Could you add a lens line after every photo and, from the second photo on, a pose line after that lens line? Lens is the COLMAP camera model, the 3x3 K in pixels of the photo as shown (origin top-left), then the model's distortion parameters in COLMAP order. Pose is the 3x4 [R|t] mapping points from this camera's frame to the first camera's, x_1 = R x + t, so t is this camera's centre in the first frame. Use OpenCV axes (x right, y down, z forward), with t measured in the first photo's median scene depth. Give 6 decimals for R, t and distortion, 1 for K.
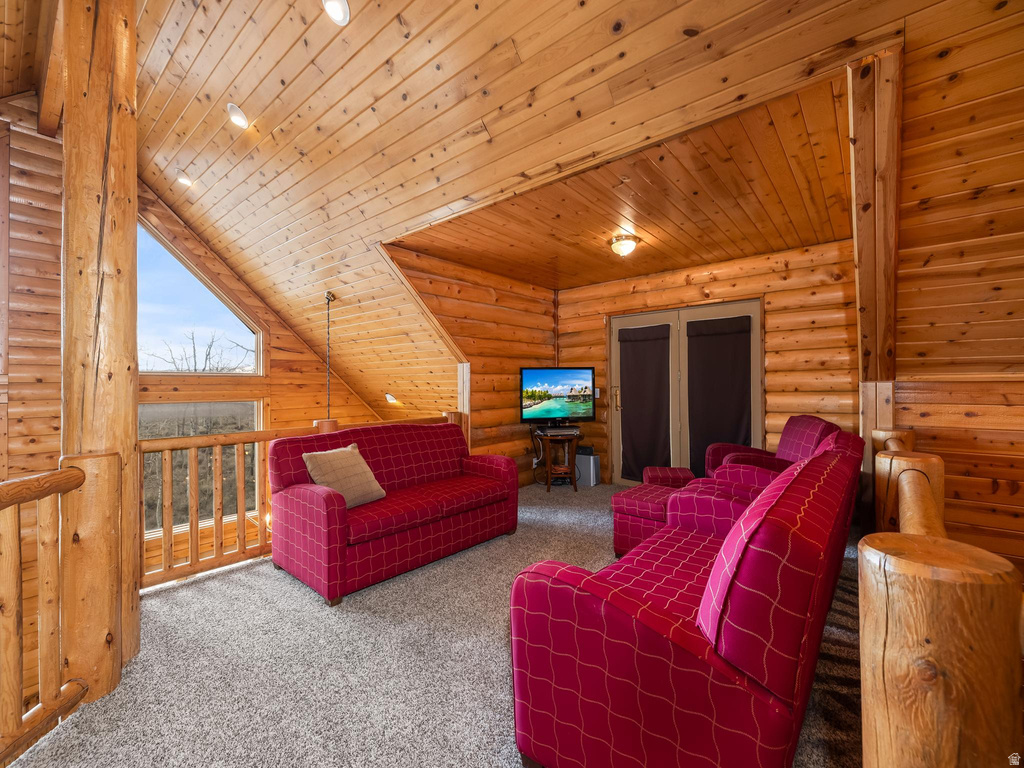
lens RADIAL K [[431.4, 0, 498.0], [0, 431.4, 381.2], [0, 0, 1]] dist [-0.000654, 0.000693]
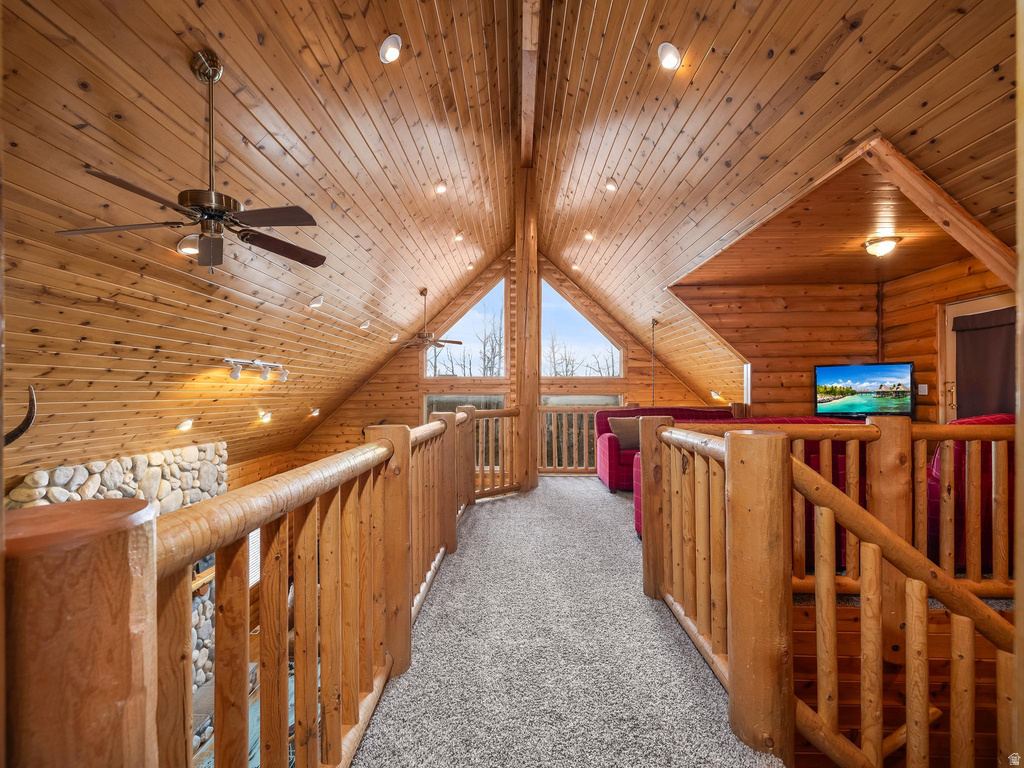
lens RADIAL K [[431.4, 0, 508.4], [0, 431.4, 390.9], [0, 0, 1]] dist [-0.000654, 0.000693]
pose [[0.637456, 0.003229, -0.770480, 0.387619], [0.005082, 0.999952, 0.008396, 0.019142], [0.770470, -0.009268, 0.637409, -0.282364]]
